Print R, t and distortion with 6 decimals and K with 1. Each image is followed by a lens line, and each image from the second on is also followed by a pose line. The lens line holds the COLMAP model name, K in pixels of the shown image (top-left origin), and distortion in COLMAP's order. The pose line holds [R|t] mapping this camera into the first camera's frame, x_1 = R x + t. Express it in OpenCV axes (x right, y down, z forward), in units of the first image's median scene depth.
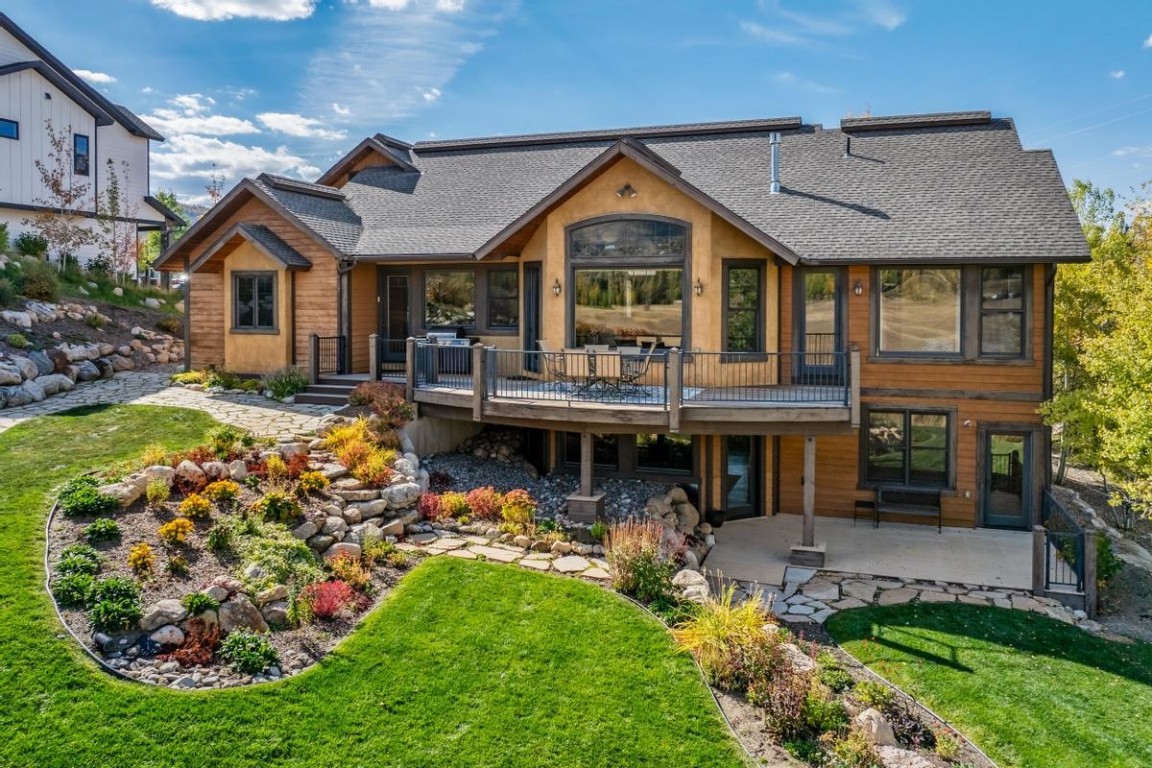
lens RADIAL K [[831.9, 0, 577.2], [0, 831.9, 309.8], [0, 0, 1]] dist [-0.030554, 0.000016]
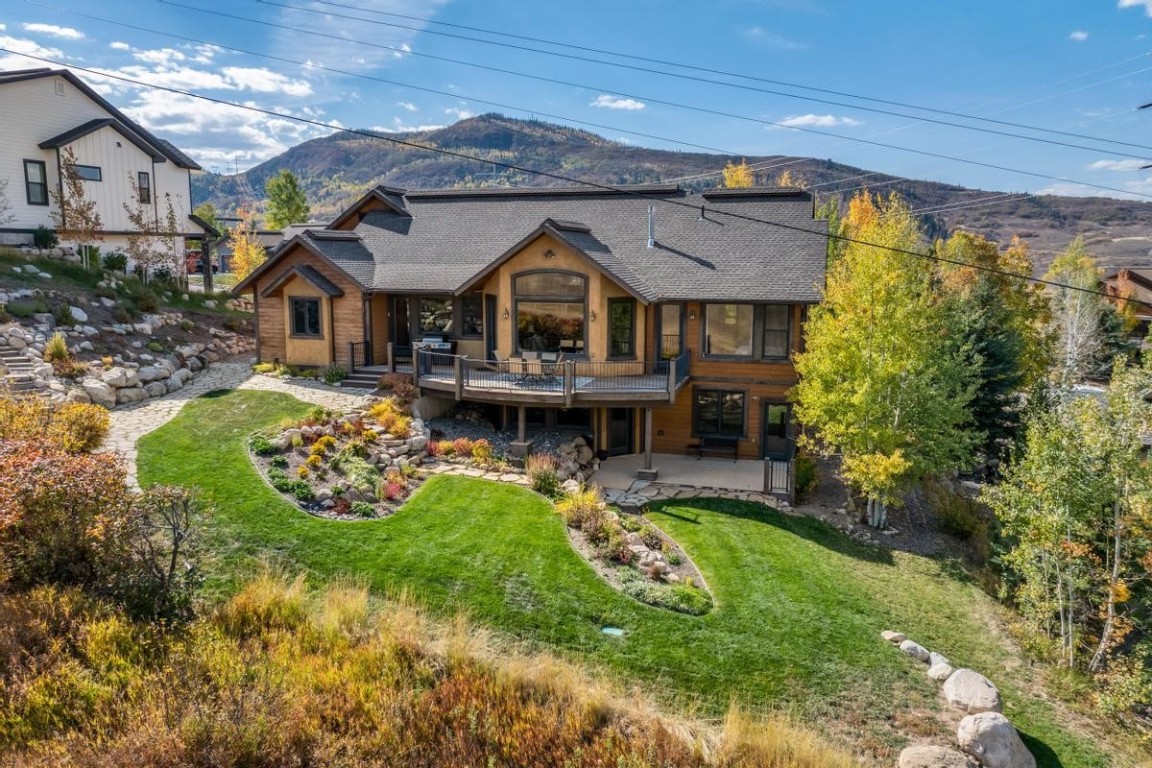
lens RADIAL K [[807.3, 0, 577.1], [0, 807.3, 369.7], [0, 0, 1]] dist [-0.038578, -0.002702]
pose [[0.999369, -0.004831, 0.035183, 0.064412], [0.000262, 0.991681, 0.128721, -0.136312], [-0.035512, -0.128630, 0.991057, -0.622405]]
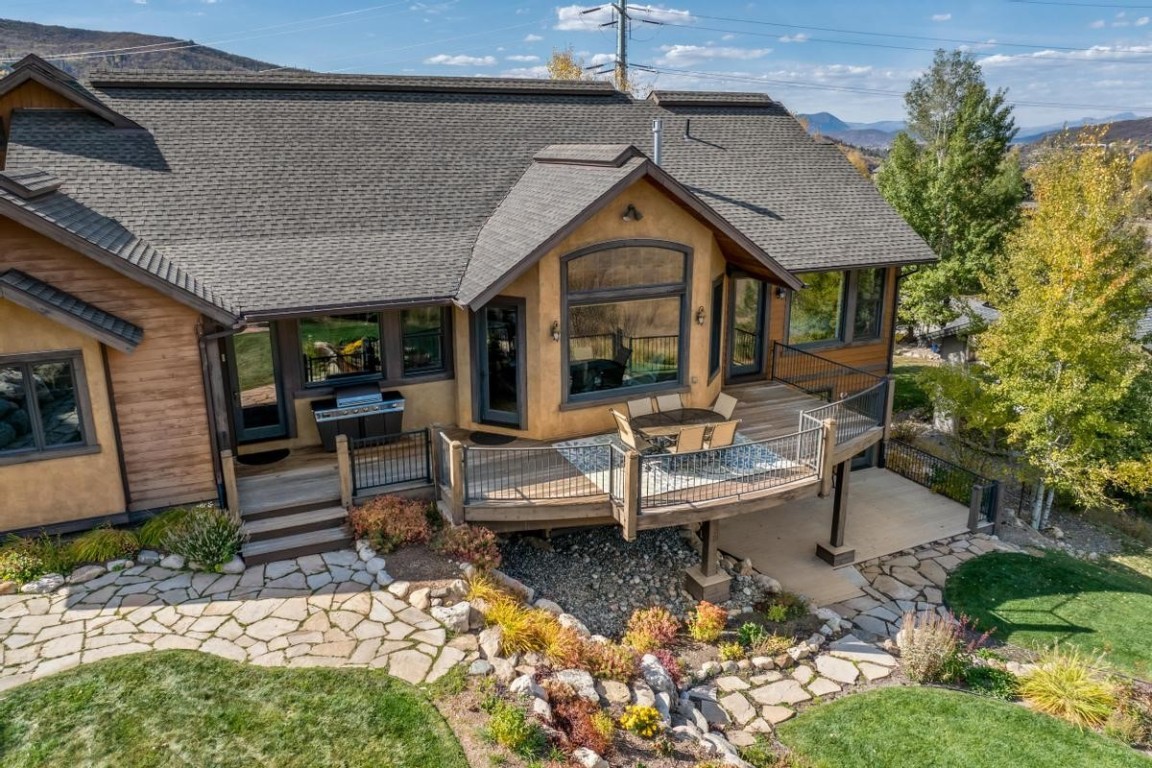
lens RADIAL K [[807.3, 0, 577.1], [0, 807.3, 369.7], [0, 0, 1]] dist [-0.038578, -0.002702]
pose [[0.726410, -0.187852, 0.661091, -0.625879], [0.012761, 0.965440, 0.260312, -0.228134], [-0.687144, -0.180657, 0.703702, 0.474666]]
